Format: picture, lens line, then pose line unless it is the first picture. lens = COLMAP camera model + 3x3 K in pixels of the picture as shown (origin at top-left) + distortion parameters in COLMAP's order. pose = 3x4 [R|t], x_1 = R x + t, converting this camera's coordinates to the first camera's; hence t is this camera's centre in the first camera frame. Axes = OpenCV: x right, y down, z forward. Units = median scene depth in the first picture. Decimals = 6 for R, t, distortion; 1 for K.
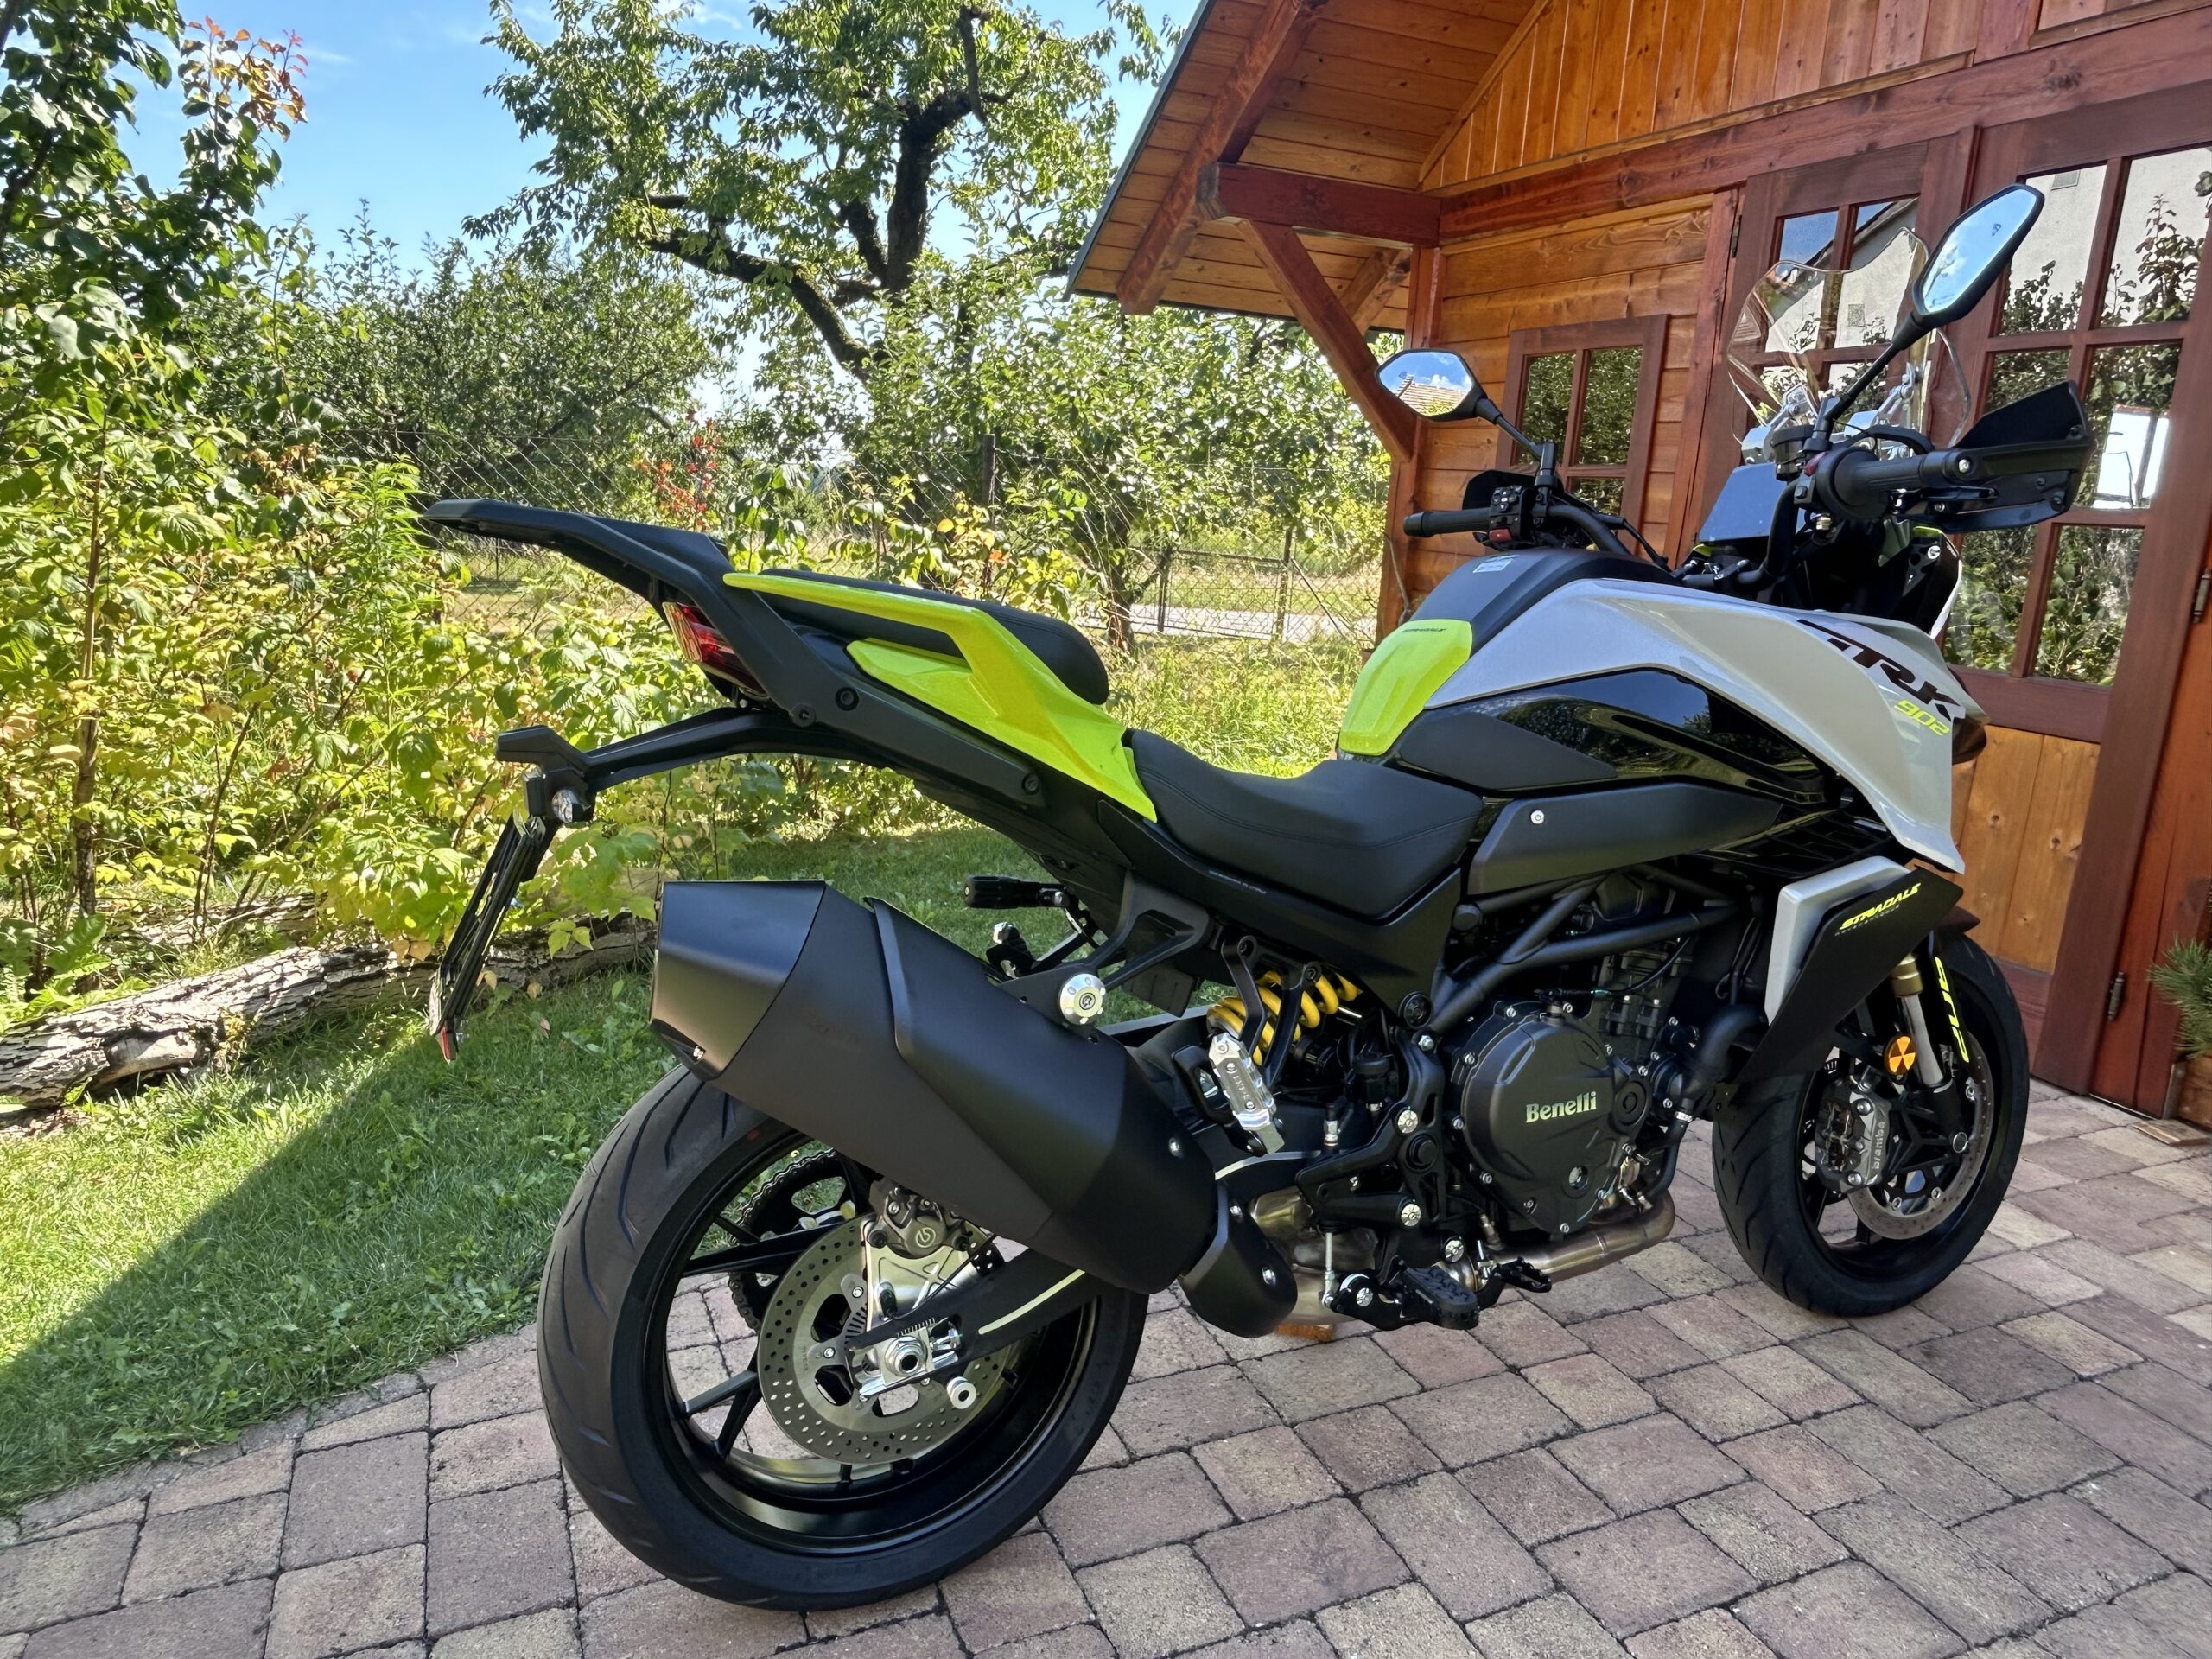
lens RADIAL K [[1466.6, 0, 1091.2], [0, 1466.6, 815.3], [0, 0, 1]] dist [-0.013805, 0.010041]
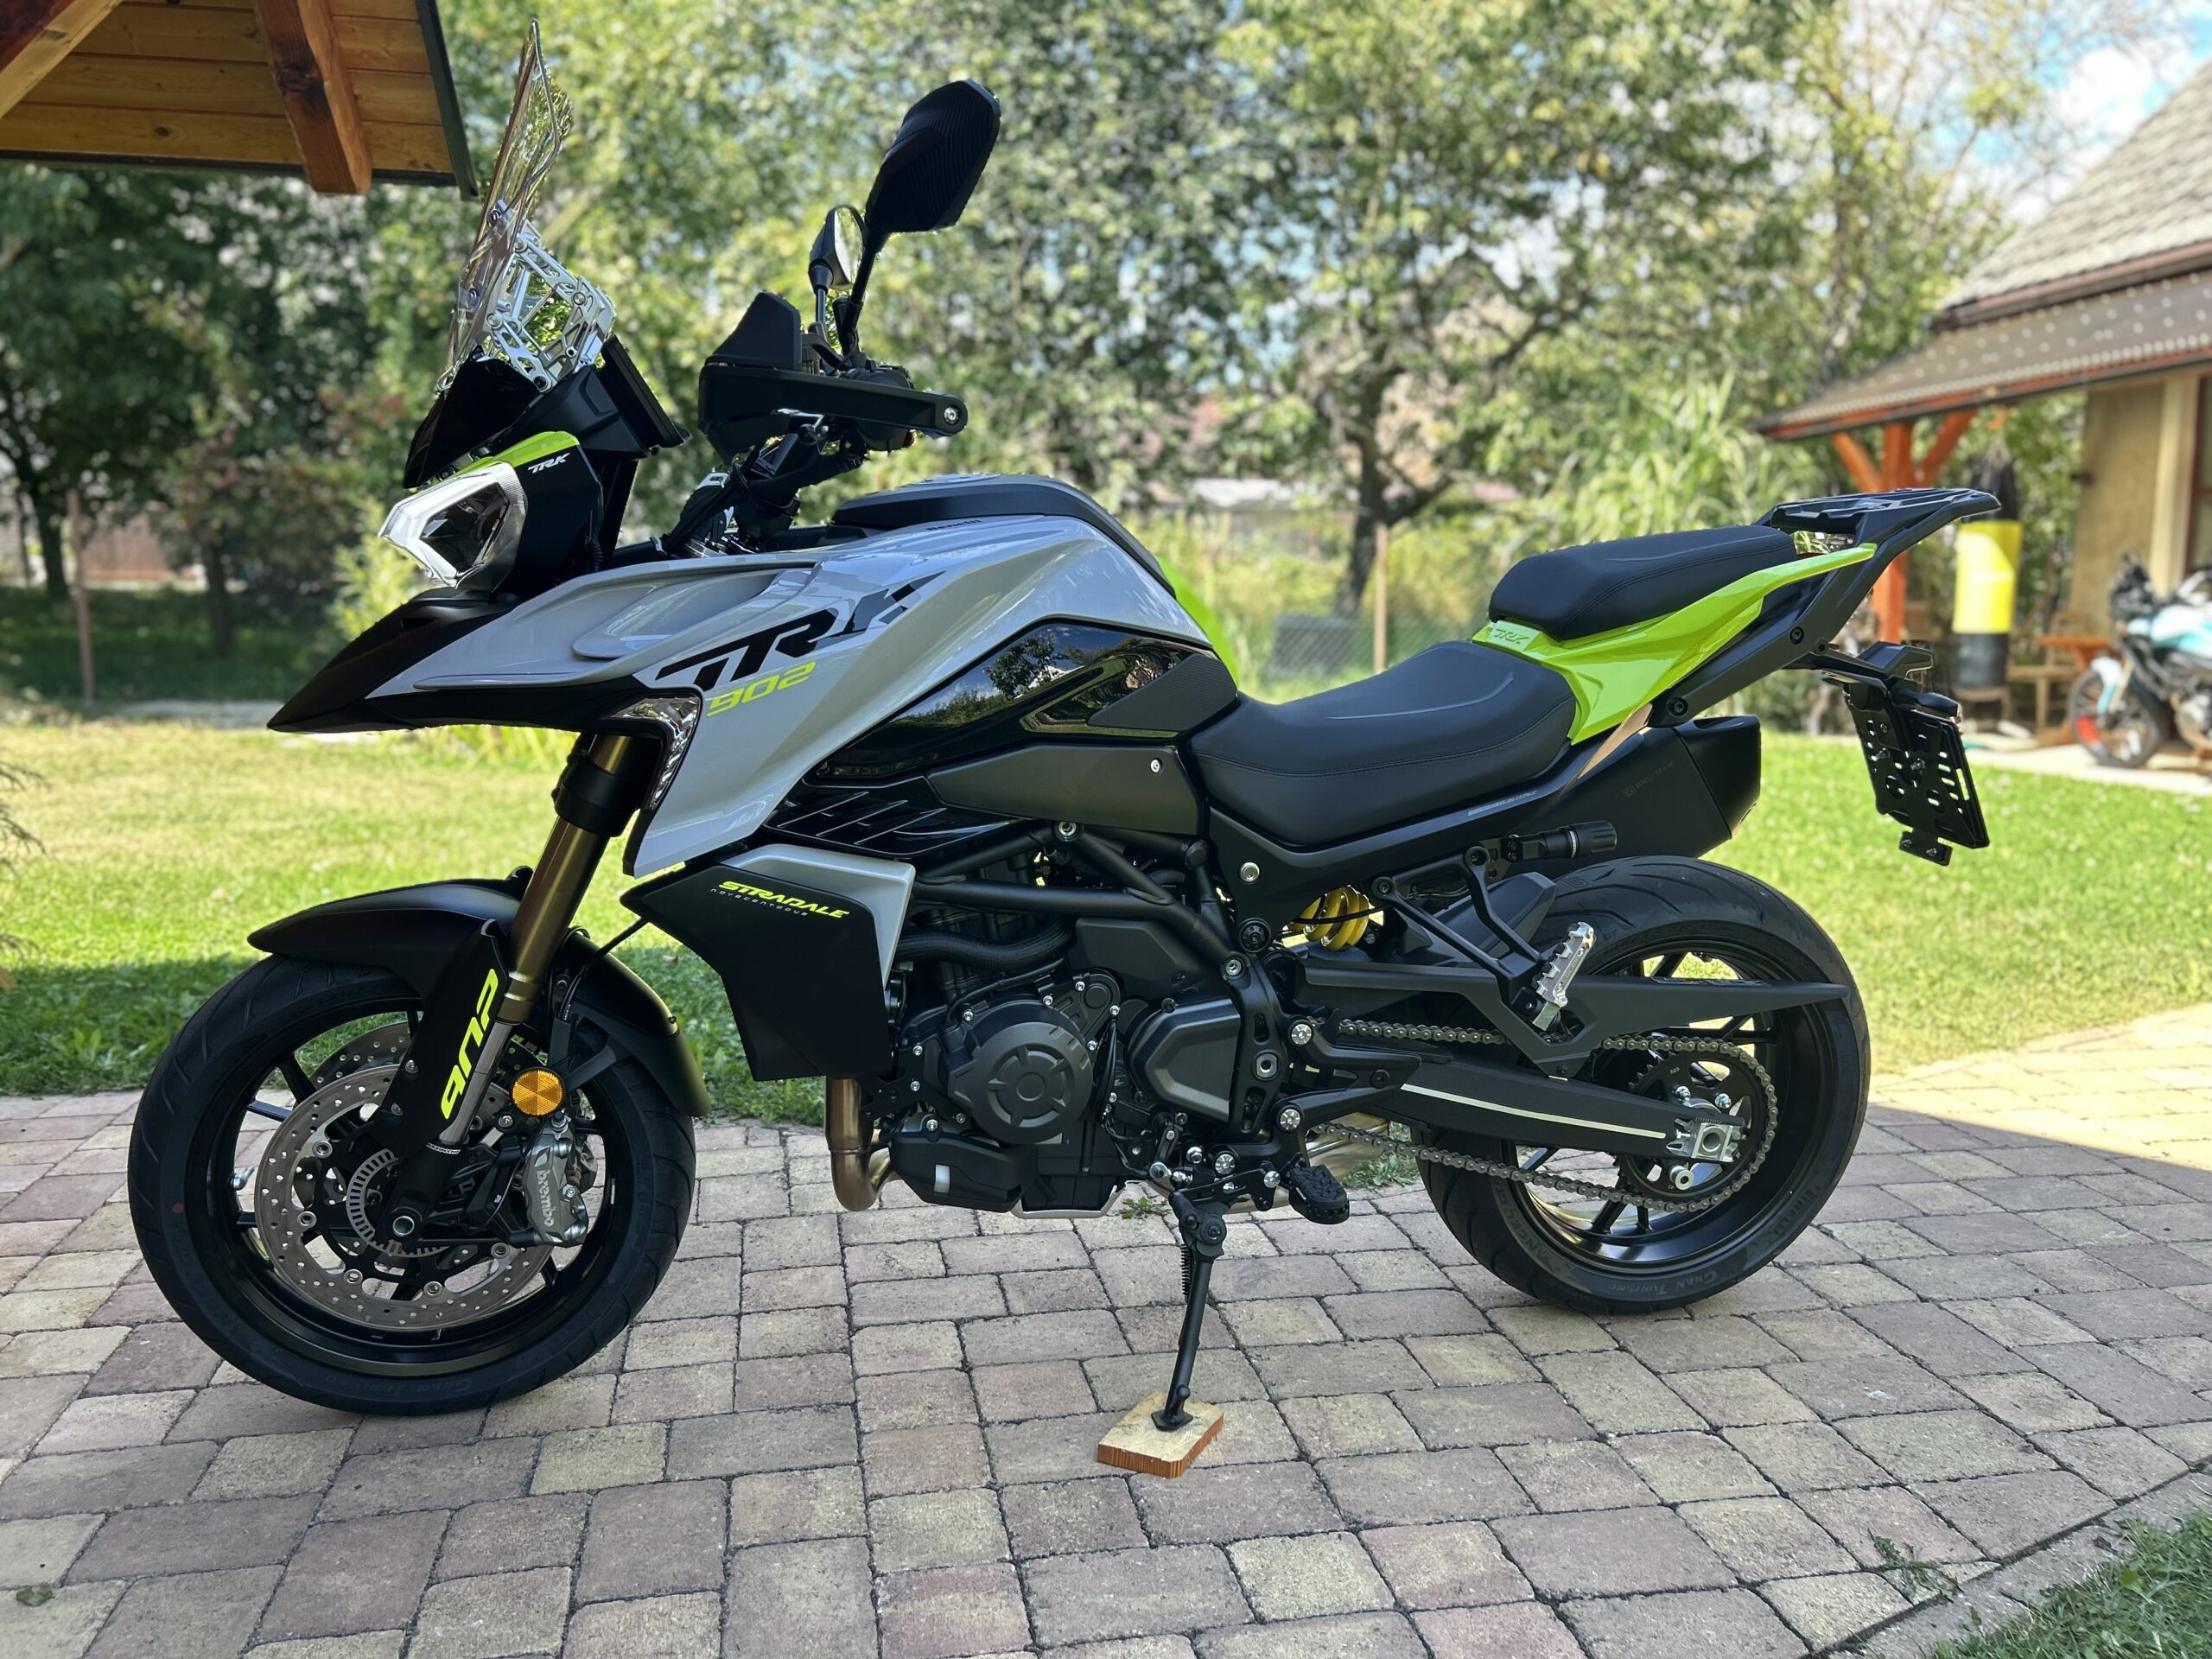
lens RADIAL K [[1673.2, 0, 1100.3], [0, 1673.2, 829.9], [0, 0, 1]] dist [0.030534, -0.036336]
pose [[-0.974600, -0.087645, 0.206092, 0.014084], [-0.008229, 0.933635, 0.358131, -0.234190], [-0.223803, 0.347338, -0.910642, 1.350766]]
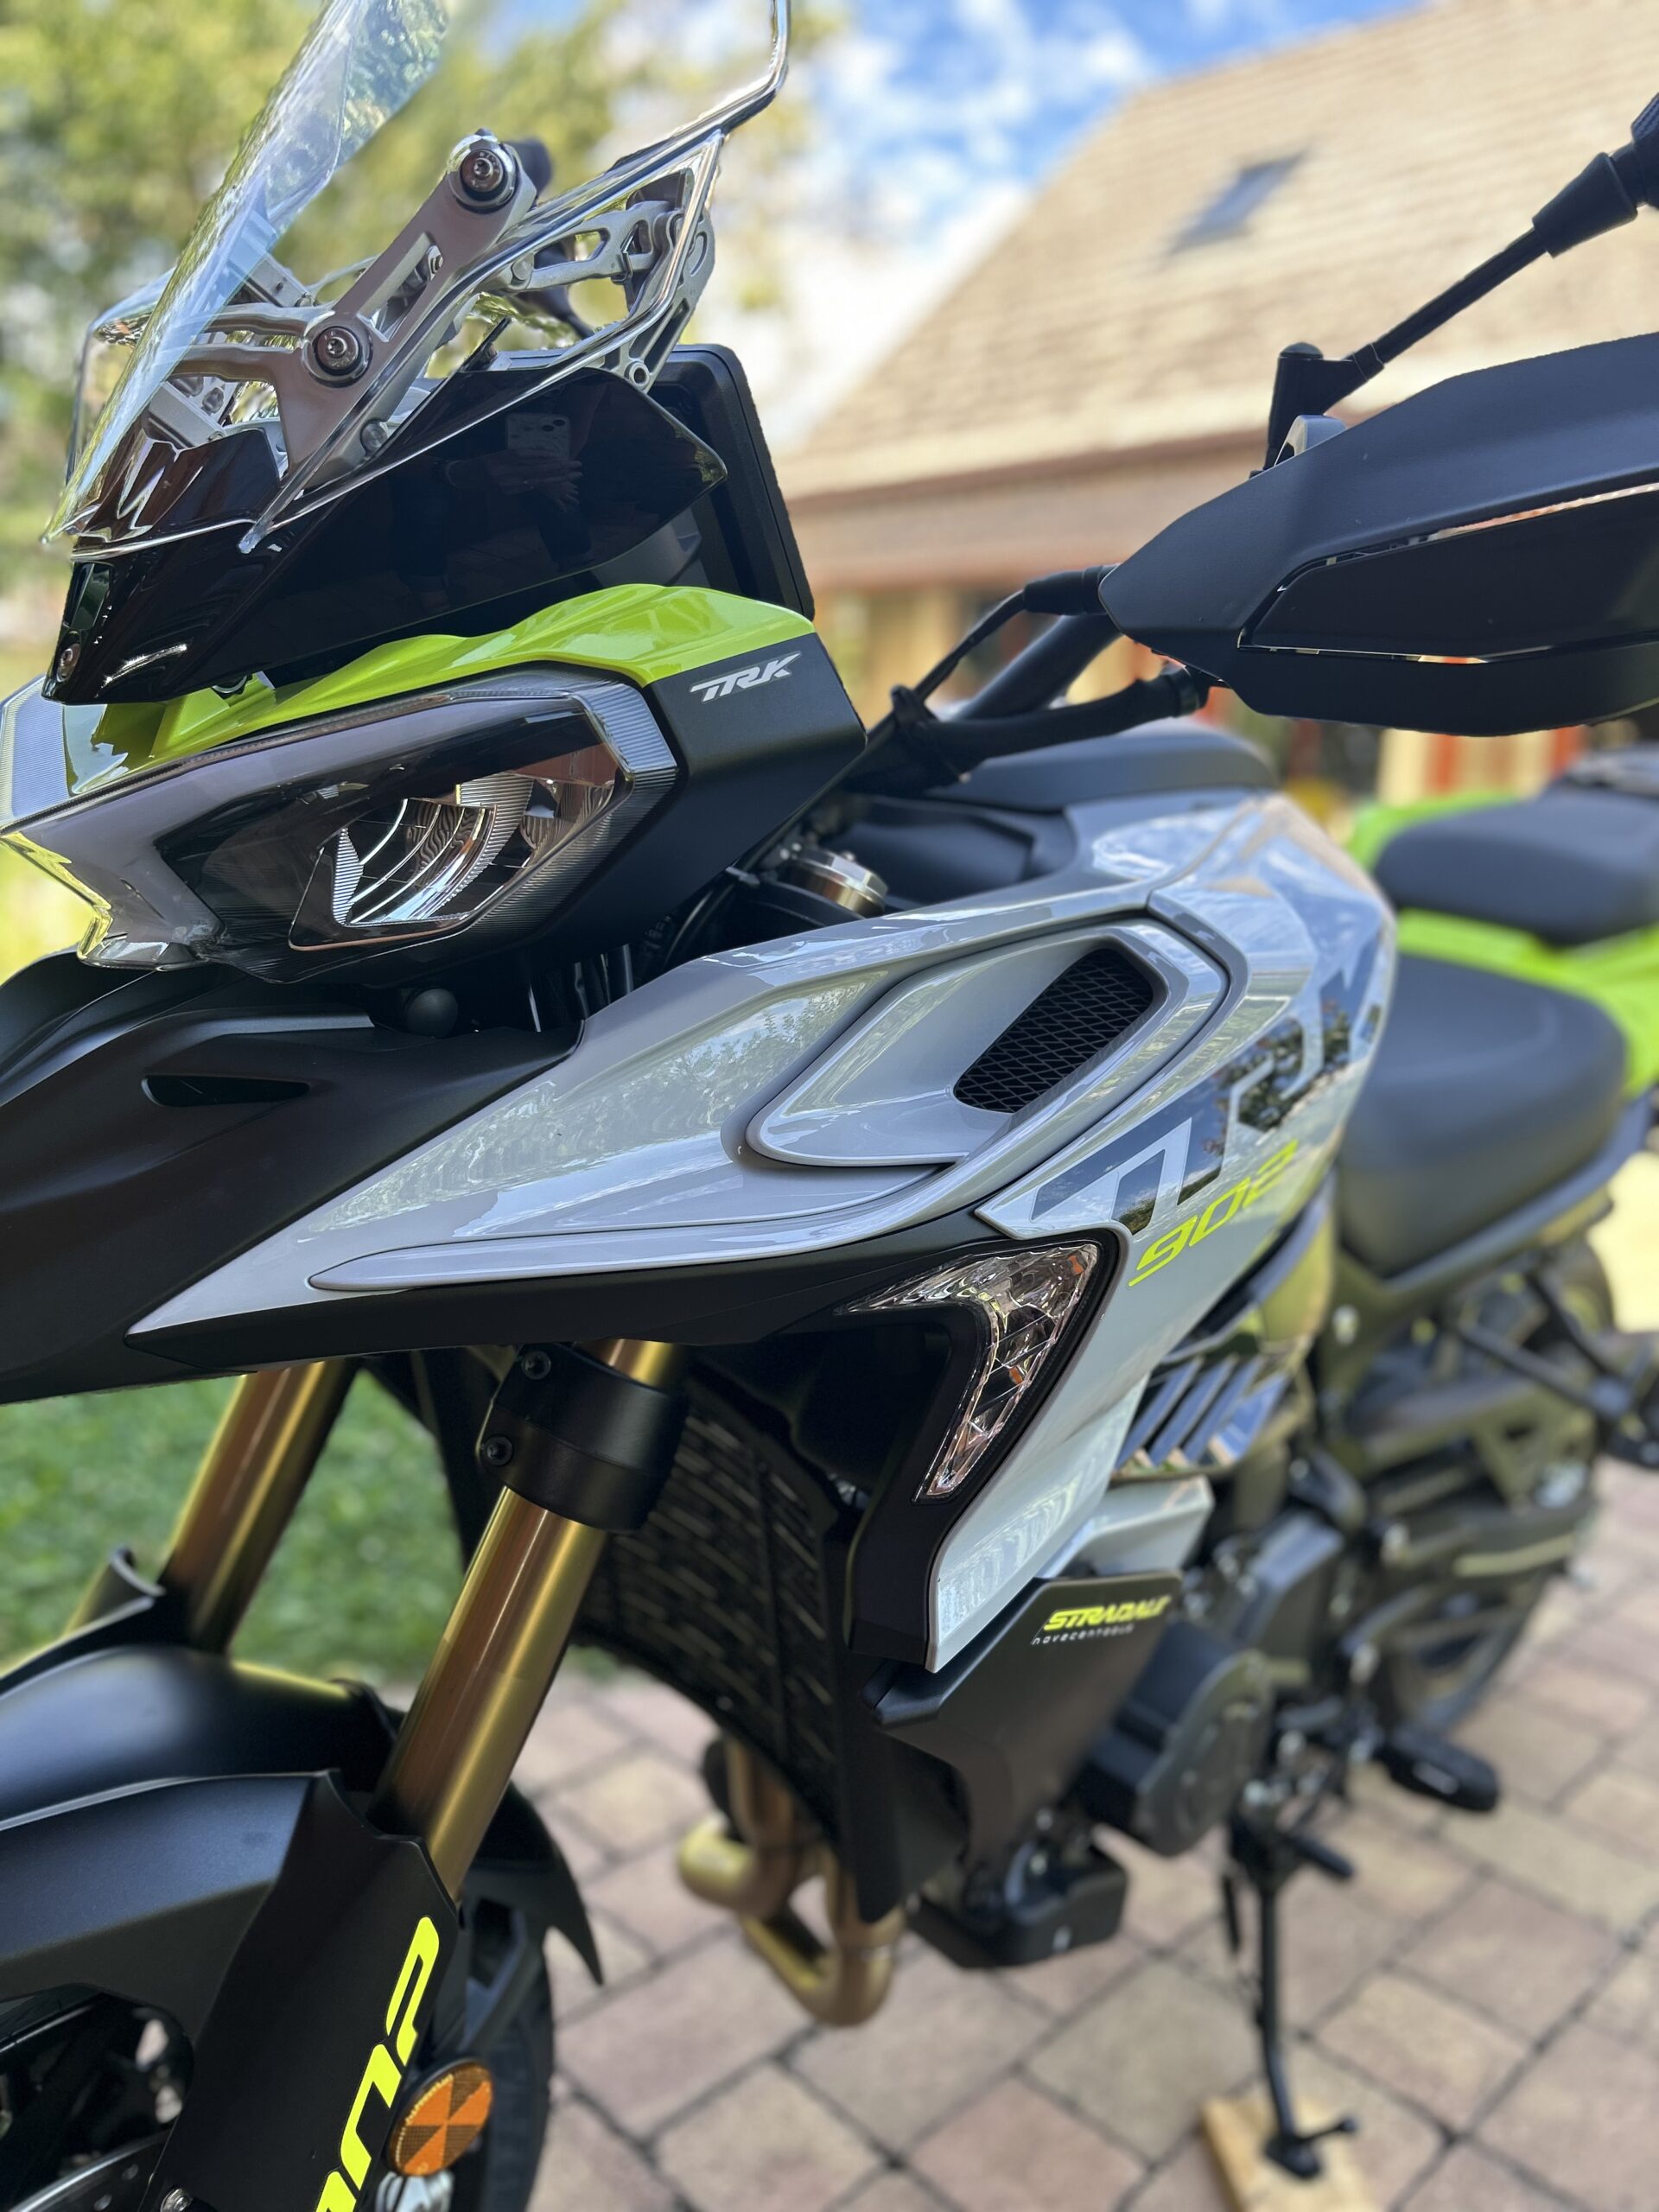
lens RADIAL K [[1673.2, 0, 831.6], [0, 1673.2, 1091.3], [0, 0, 1]] dist [0.030534, -0.036336]
pose [[-0.927532, -0.014150, -0.373476, 0.414778], [-0.162818, 0.914775, 0.369700, -0.174108], [0.336415, 0.403717, -0.850786, 1.020156]]
